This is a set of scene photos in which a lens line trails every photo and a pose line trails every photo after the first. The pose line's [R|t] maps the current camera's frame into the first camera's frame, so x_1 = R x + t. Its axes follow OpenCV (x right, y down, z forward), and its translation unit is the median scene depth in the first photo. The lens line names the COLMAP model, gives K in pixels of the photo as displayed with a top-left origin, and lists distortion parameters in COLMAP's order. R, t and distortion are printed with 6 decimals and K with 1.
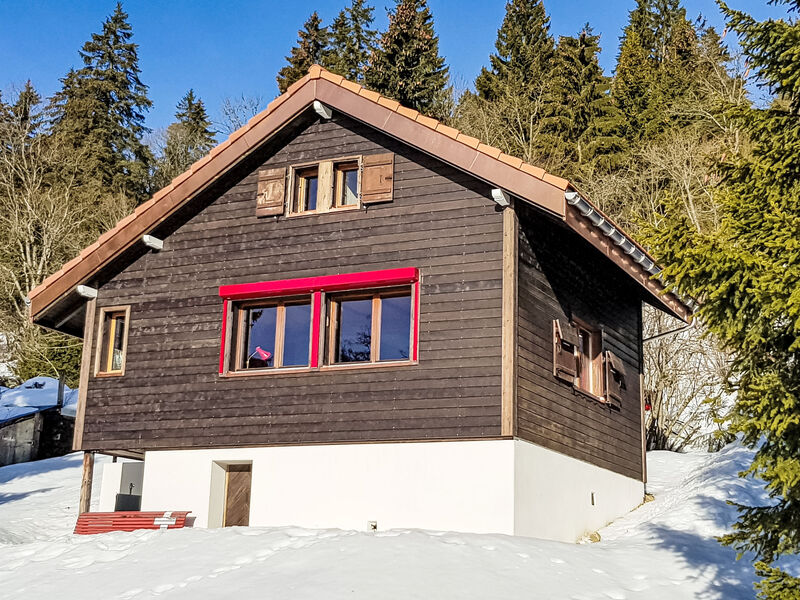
lens RADIAL K [[1296.4, 0, 400.0], [0, 1296.4, 300.0], [0, 0, 1]] dist [0.033043, 0.025008]
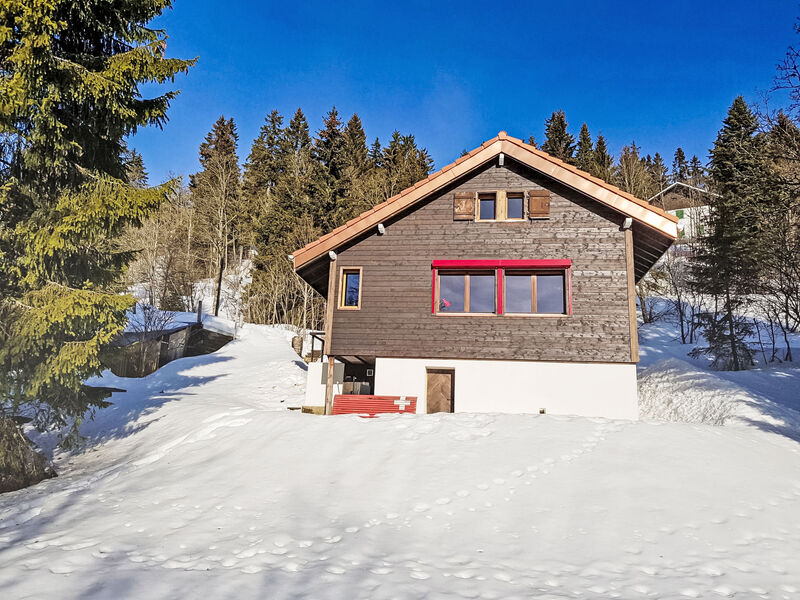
lens RADIAL K [[645.0, 0, 400.0], [0, 645.0, 300.0], [0, 0, 1]] dist [0.103339, 0.000746]
pose [[0.958748, 0.077379, 0.273524, -0.396298], [-0.084225, 0.996357, 0.013355, 0.032240], [-0.271494, -0.035841, 0.961773, 0.228198]]
